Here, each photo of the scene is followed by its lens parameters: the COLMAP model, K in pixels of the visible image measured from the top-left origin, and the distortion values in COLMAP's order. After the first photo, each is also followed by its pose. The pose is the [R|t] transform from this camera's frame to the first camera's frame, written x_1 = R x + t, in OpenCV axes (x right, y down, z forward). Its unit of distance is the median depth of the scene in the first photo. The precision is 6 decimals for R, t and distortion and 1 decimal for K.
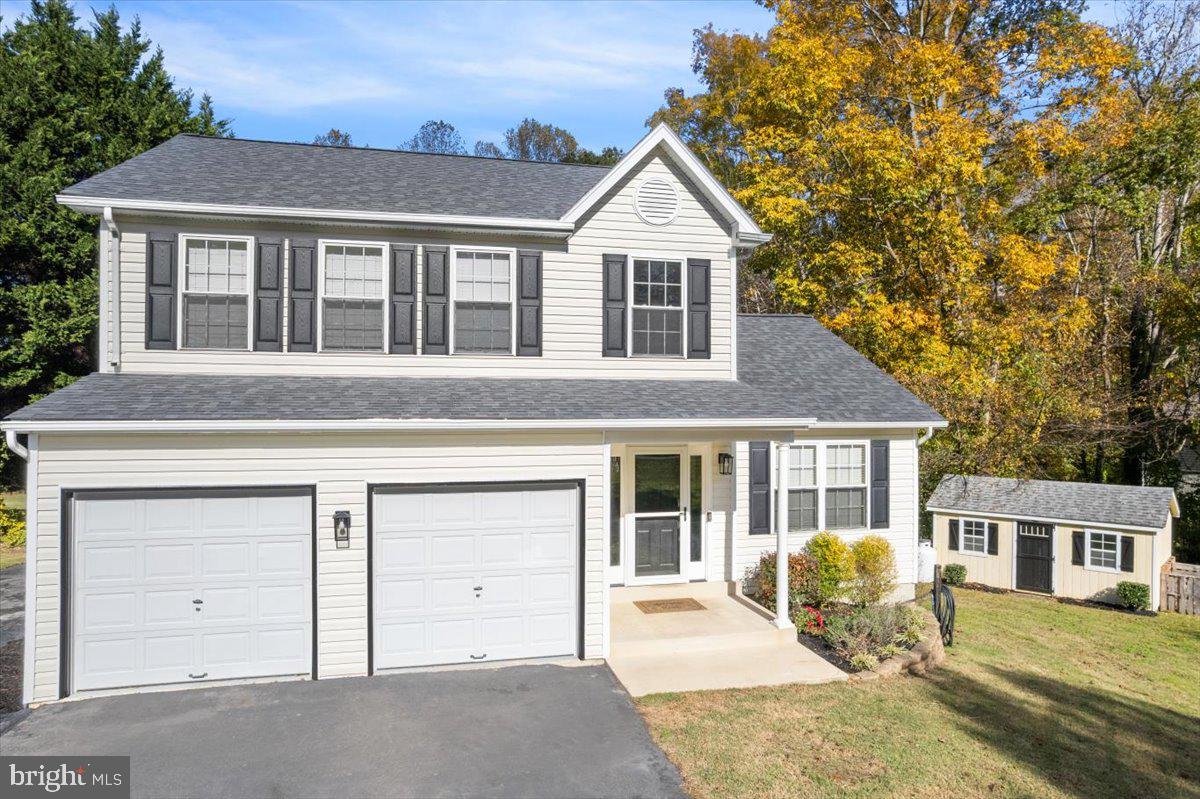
lens RADIAL K [[775.4, 0, 609.1], [0, 775.4, 401.7], [0, 0, 1]] dist [-0.072369, 0.054776]
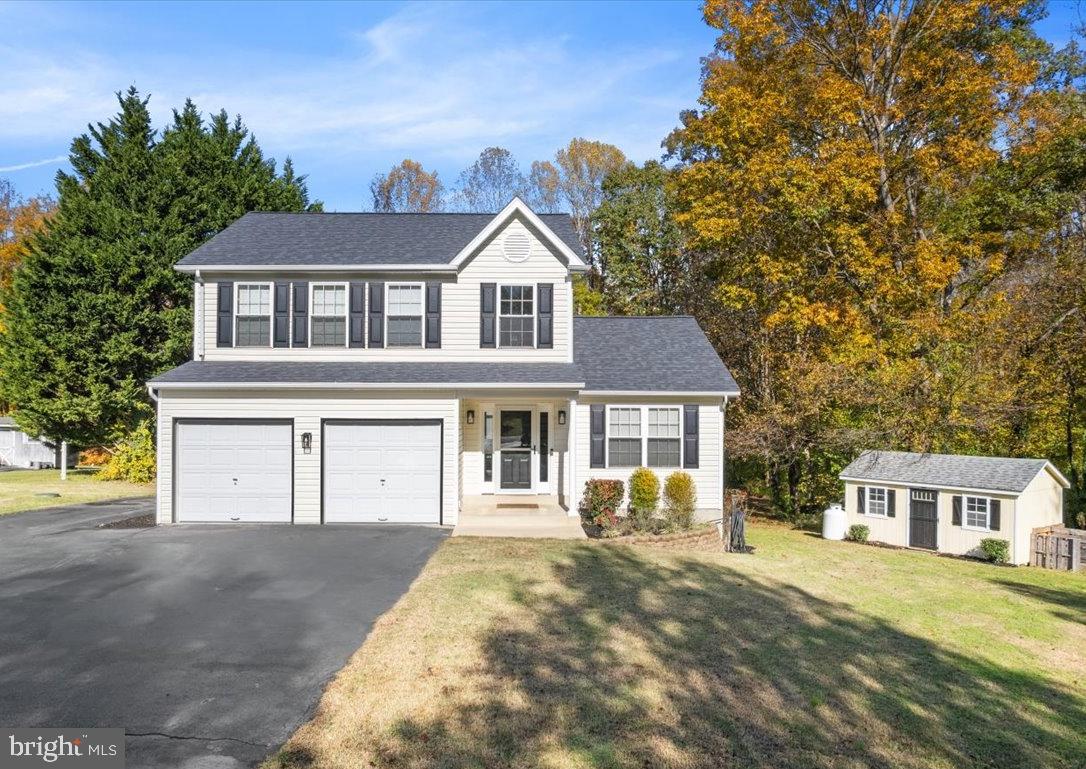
lens RADIAL K [[768.8, 0, 519.0], [0, 768.8, 399.9], [0, 0, 1]] dist [-0.072463, 0.051822]
pose [[0.972532, -0.001291, -0.232767, 0.424333], [-0.000008, 0.999984, -0.005578, 0.054869], [0.232770, 0.005427, 0.972517, -0.491104]]
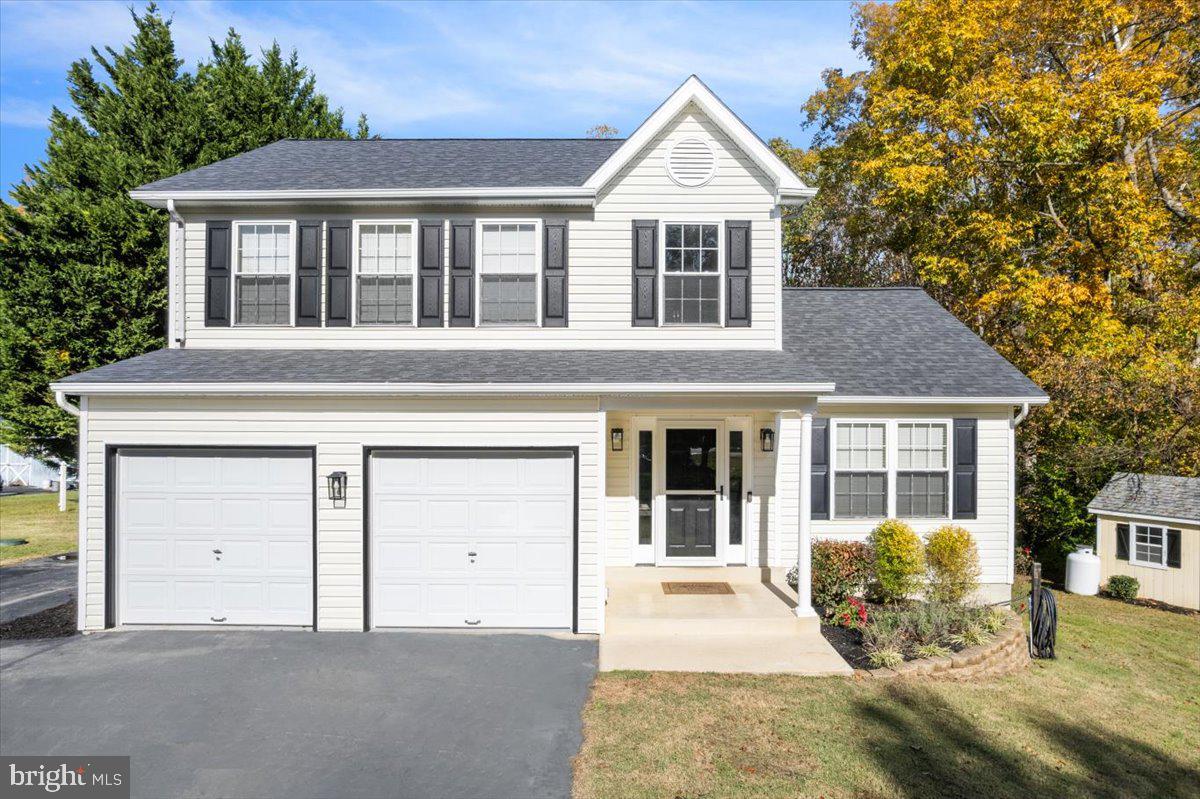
lens RADIAL K [[775.4, 0, 604.7], [0, 775.4, 409.0], [0, 0, 1]] dist [-0.072369, 0.054776]
pose [[0.968640, -0.000446, -0.248466, 0.194267], [0.001464, 0.999991, 0.003913, 0.039888], [0.248462, -0.004154, 0.968633, 0.058195]]
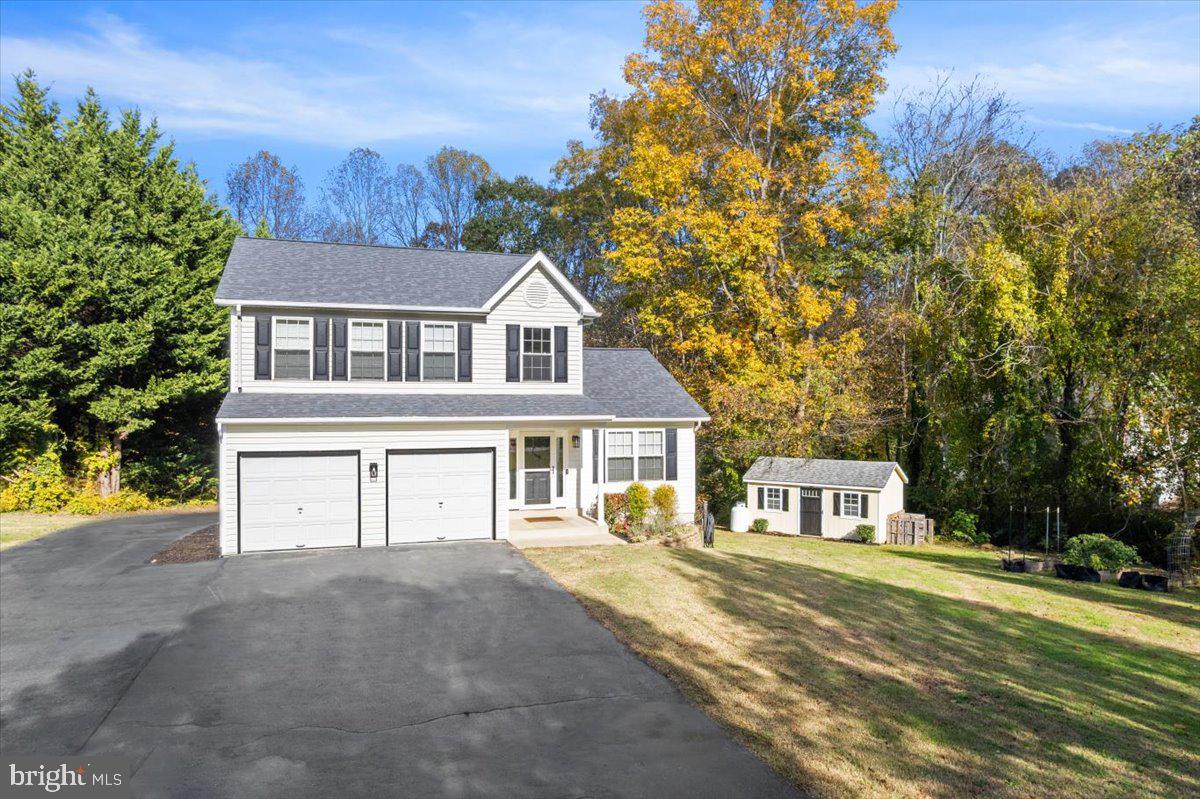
lens RADIAL K [[775.4, 0, 607.0], [0, 775.4, 398.6], [0, 0, 1]] dist [-0.072369, 0.054776]
pose [[0.994493, -0.002852, 0.104762, 0.035296], [0.003373, 0.999983, -0.004796, -0.010003], [-0.104746, 0.005123, 0.994486, -0.787535]]
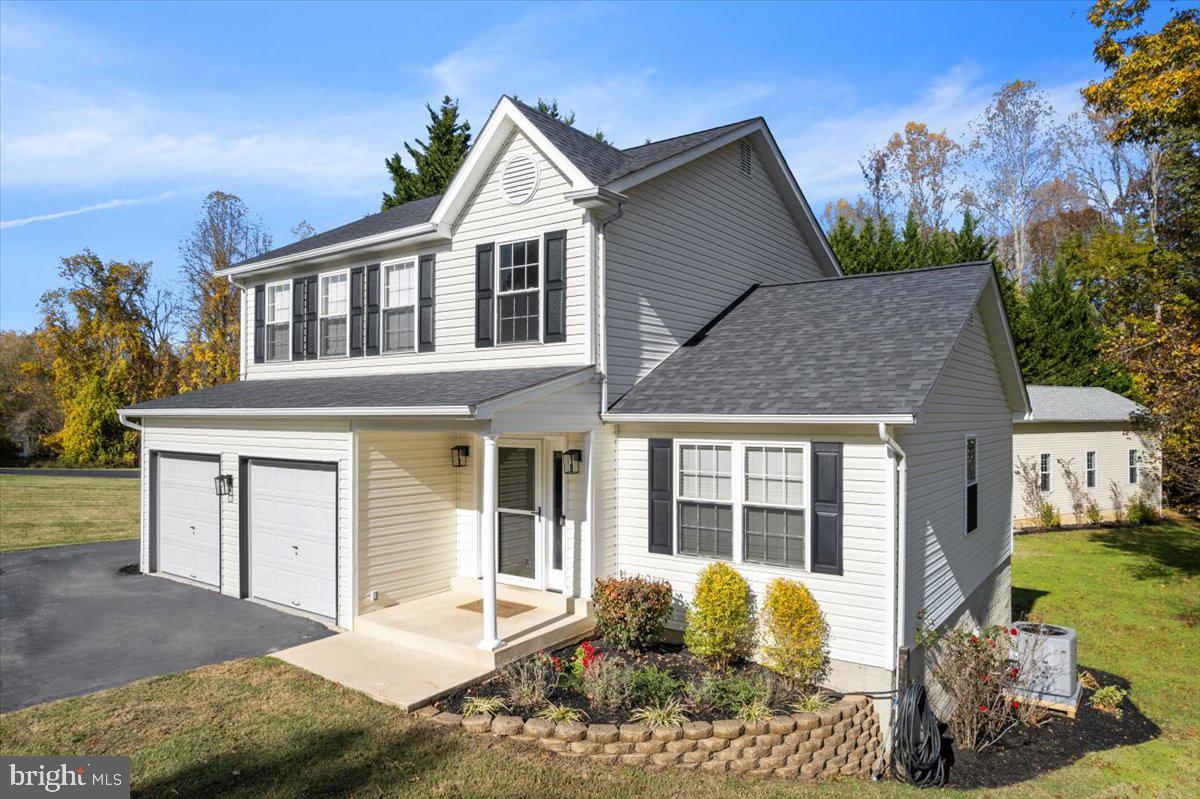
lens RADIAL K [[775.4, 0, 606.1], [0, 775.4, 403.8], [0, 0, 1]] dist [-0.072369, 0.054776]
pose [[0.638724, -0.009923, -0.769372, 0.853647], [0.008448, 0.999947, -0.005883, 0.021458], [0.769389, -0.002742, 0.638774, 0.480289]]
